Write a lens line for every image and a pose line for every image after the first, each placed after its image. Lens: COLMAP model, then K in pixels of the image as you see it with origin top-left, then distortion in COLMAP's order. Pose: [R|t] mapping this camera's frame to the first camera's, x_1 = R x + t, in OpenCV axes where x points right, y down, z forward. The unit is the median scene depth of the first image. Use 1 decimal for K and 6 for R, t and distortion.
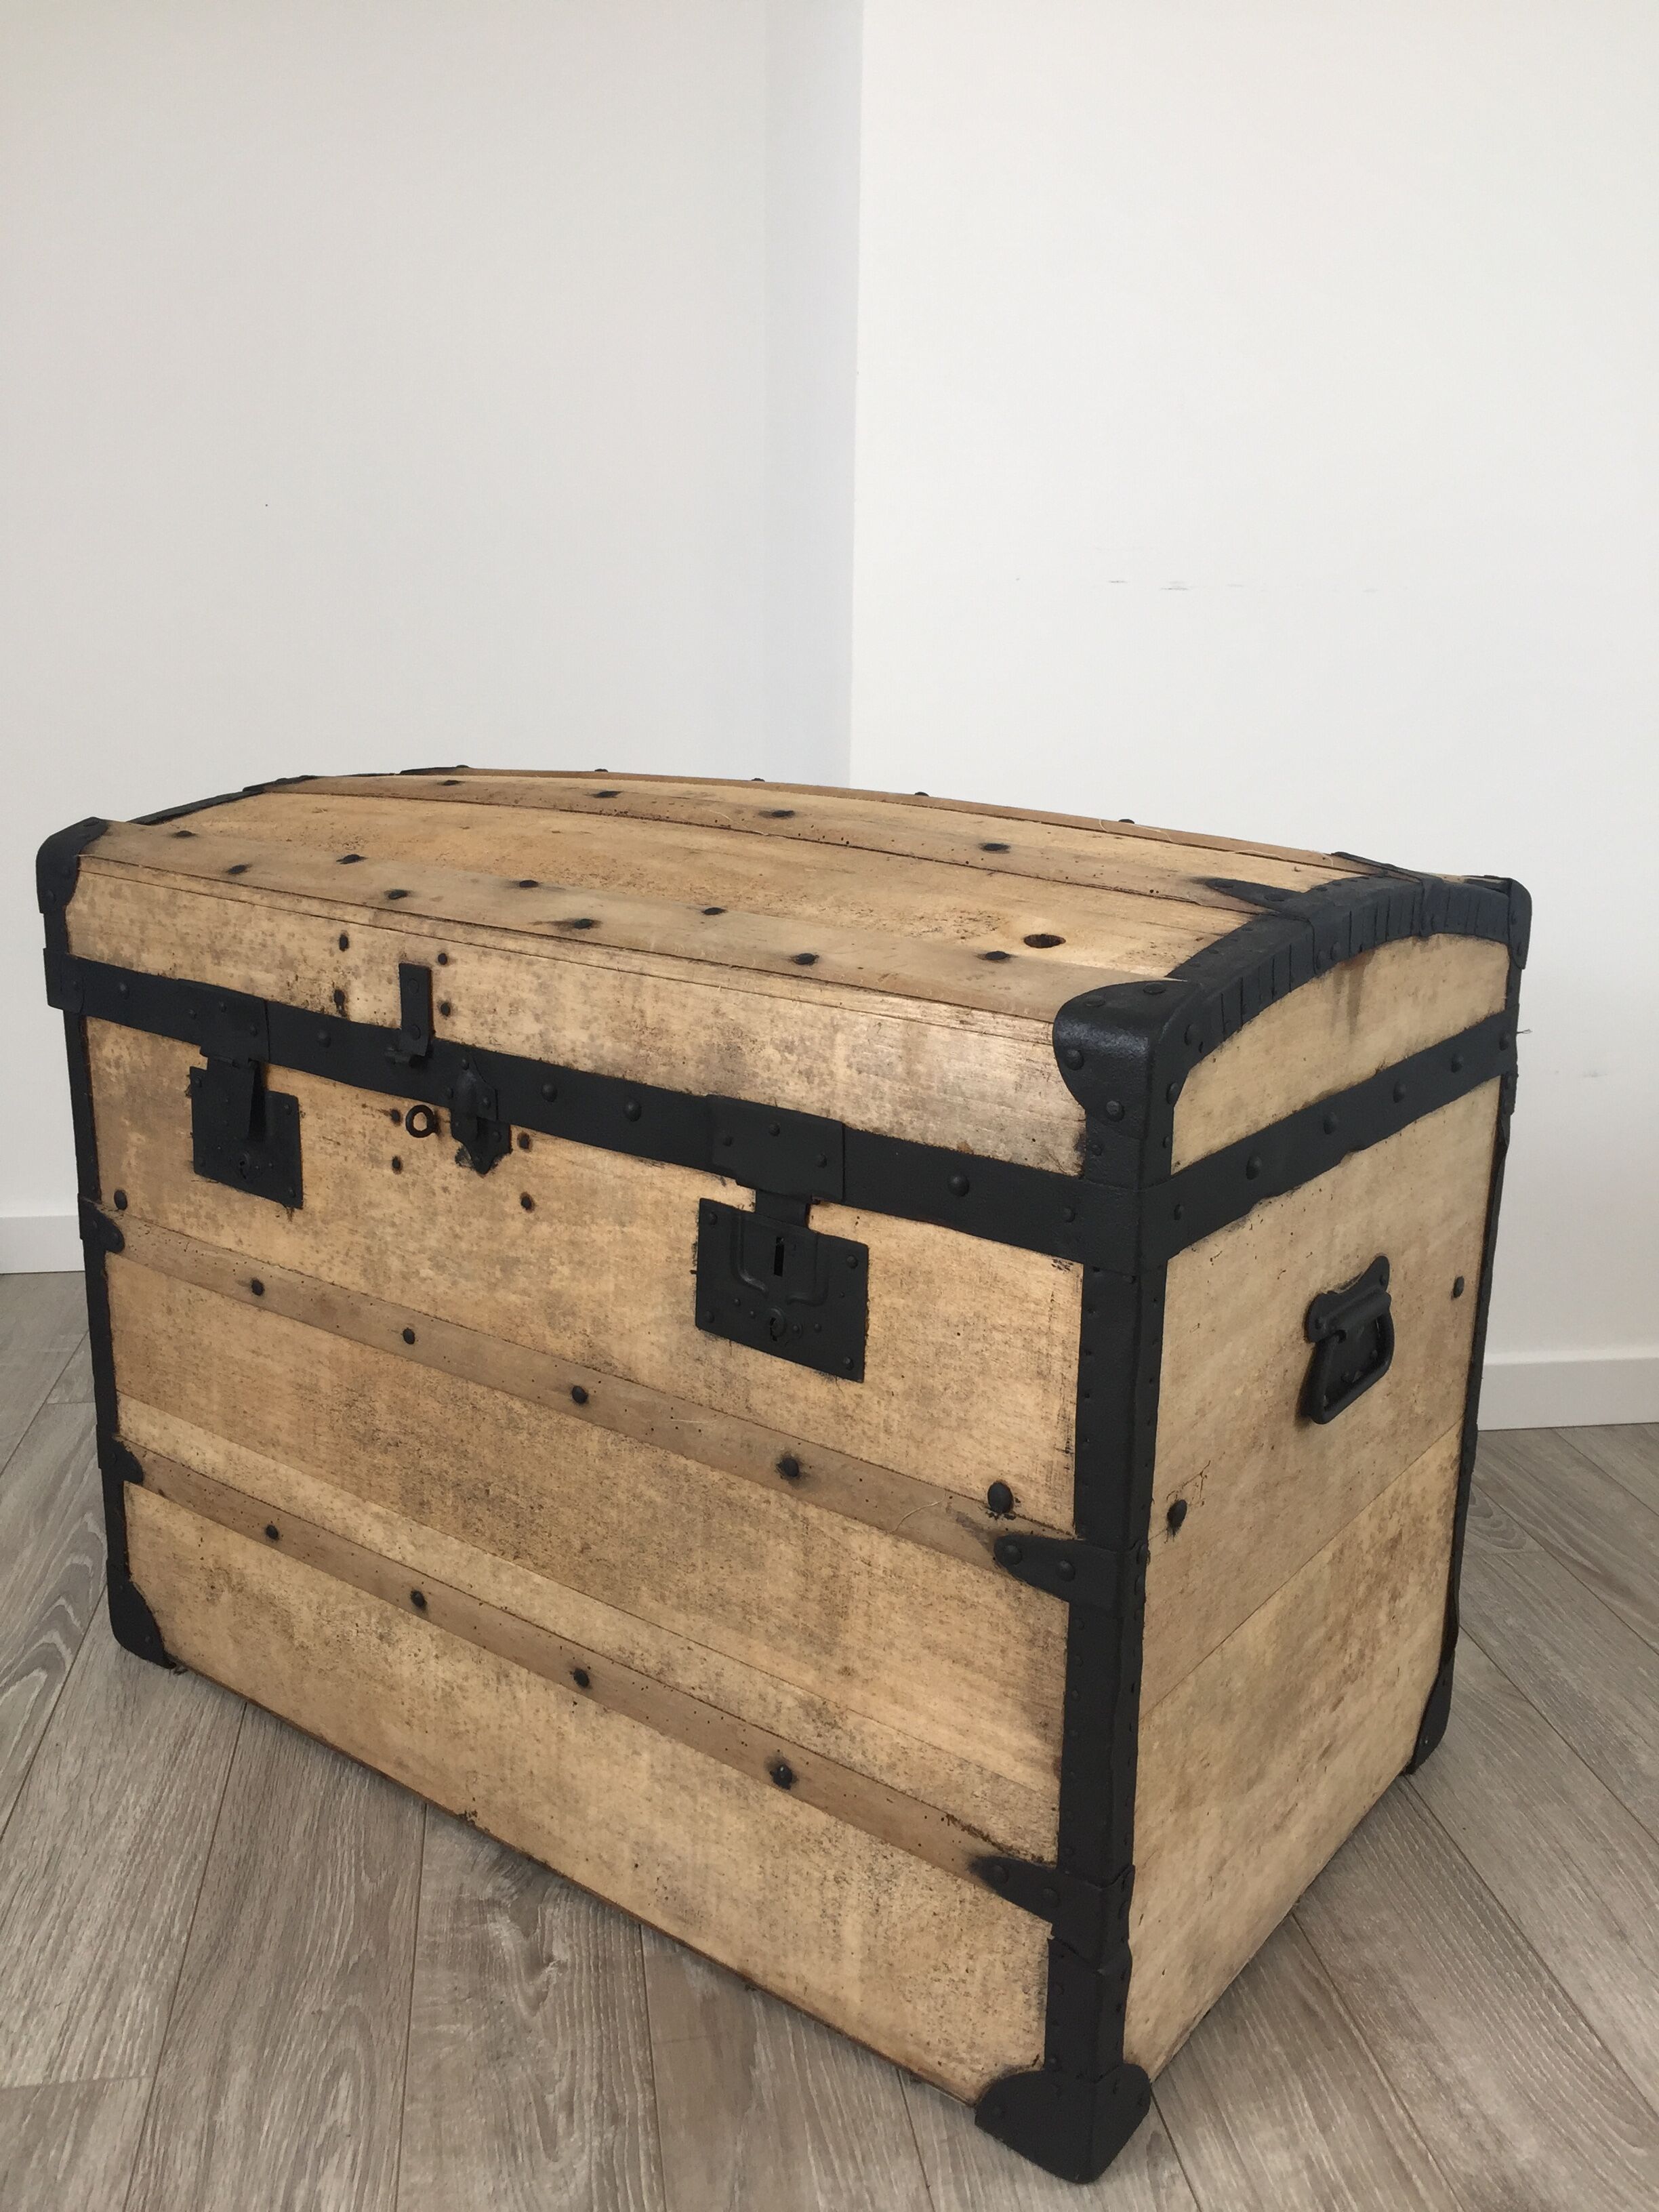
lens RADIAL K [[1895.8, 0, 850.2], [0, 1895.8, 1111.3], [0, 0, 1]] dist [0.089570, -0.126524]
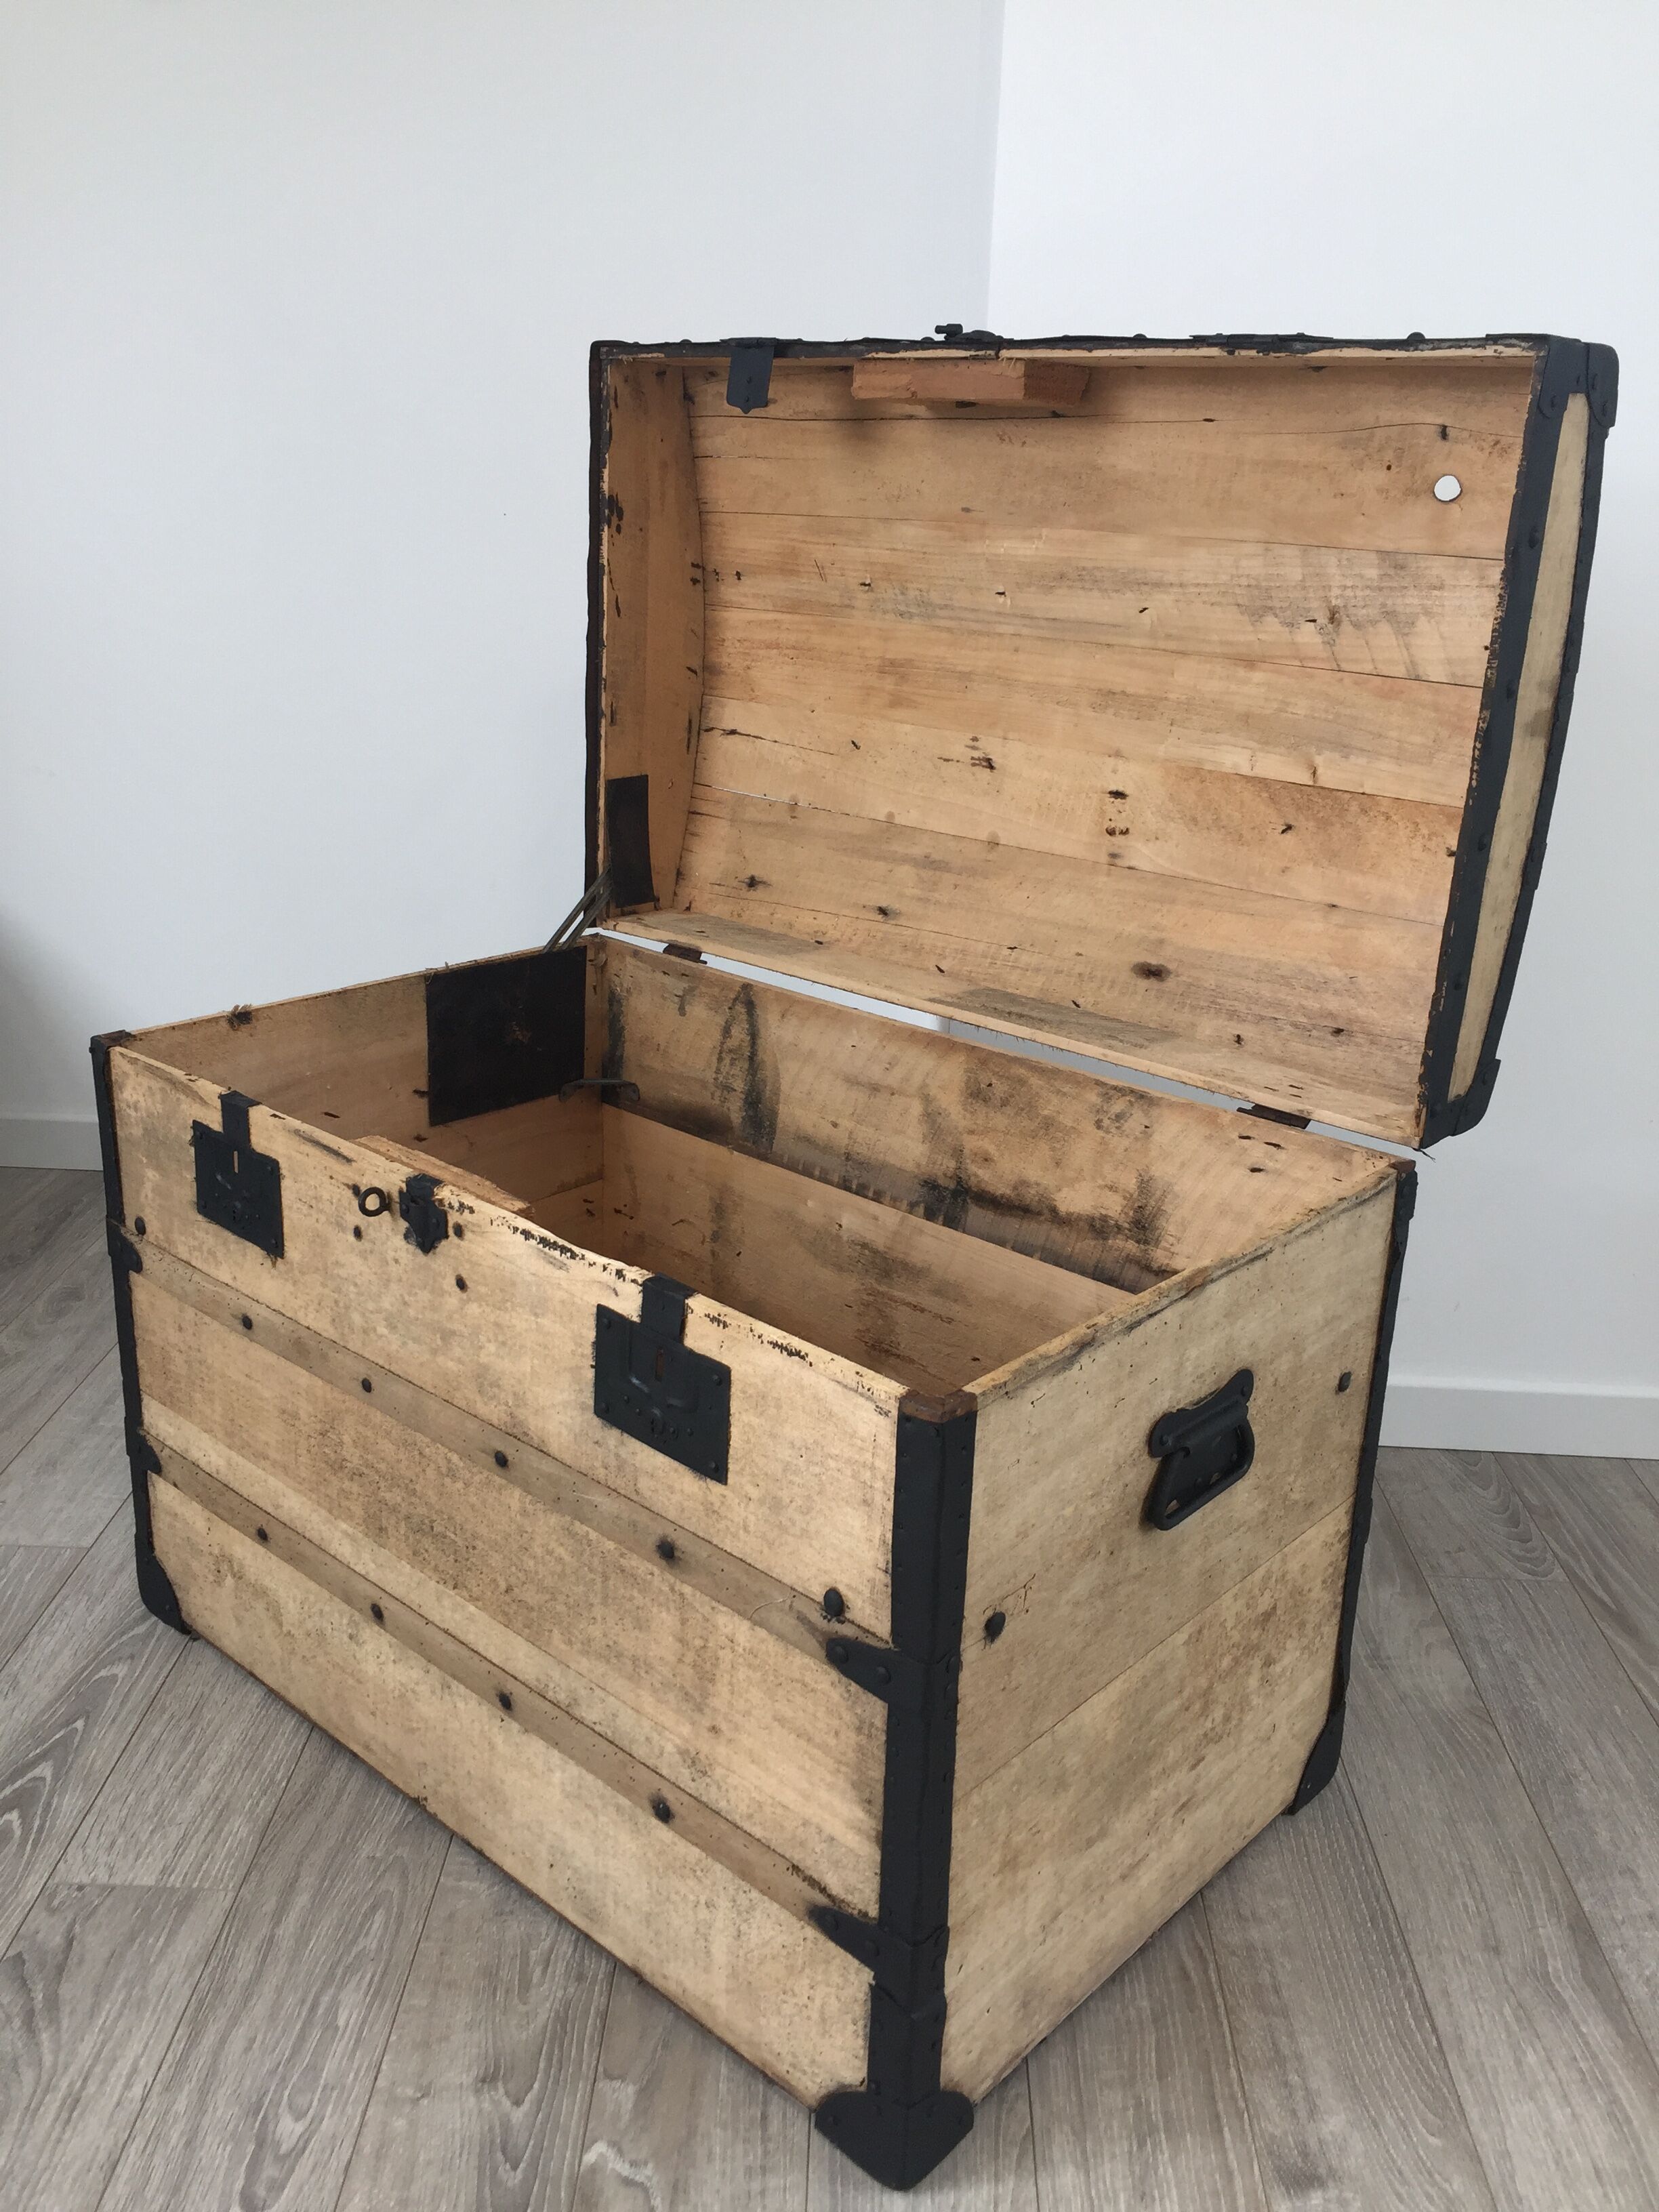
lens RADIAL K [[1883.5, 0, 854.6], [0, 1883.5, 1118.9], [0, 0, 1]] dist [0.096779, -0.144441]
pose [[0.995980, 0.044179, -0.077921, 0.136793], [-0.038812, 0.996854, 0.069100, -0.129781], [0.080729, -0.065798, 0.994562, -0.068951]]
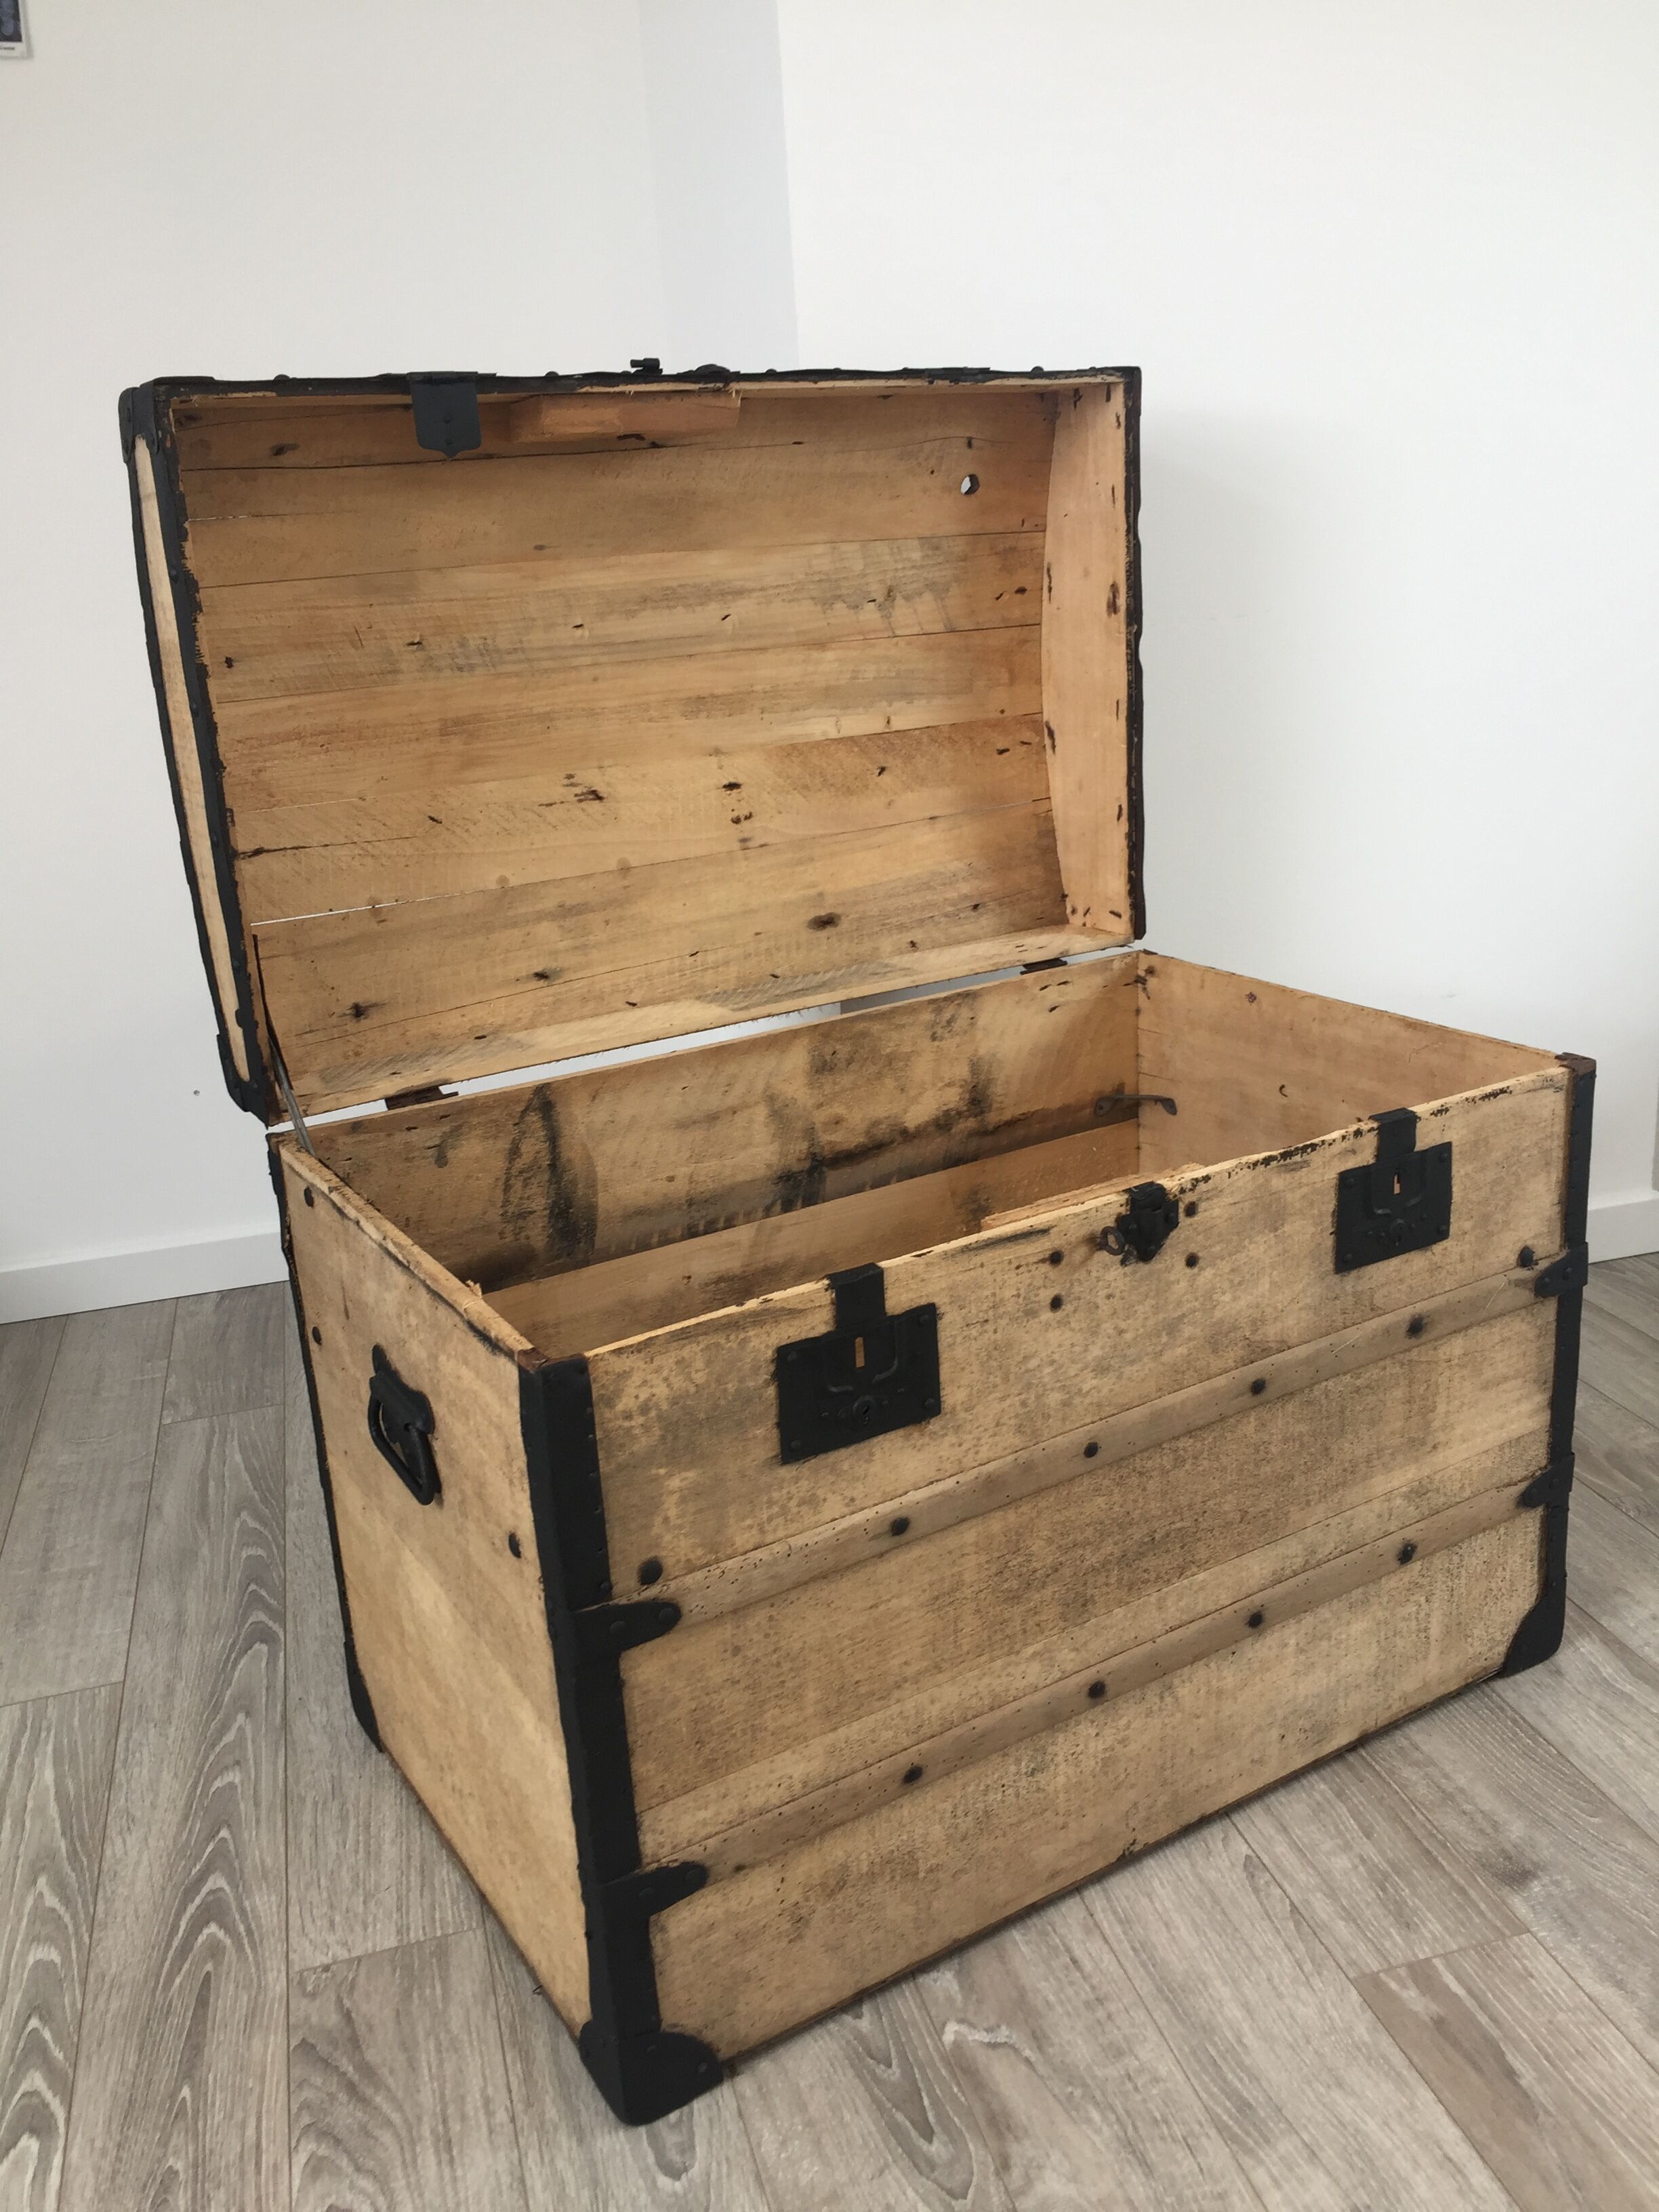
lens RADIAL K [[1895.8, 0, 850.2], [0, 1895.8, 1111.3], [0, 0, 1]] dist [0.089570, -0.126524]
pose [[0.362100, -0.321324, 0.875005, -1.192520], [0.306257, 0.927606, 0.213903, -0.336438], [-0.880392, 0.190522, 0.434293, 0.652819]]
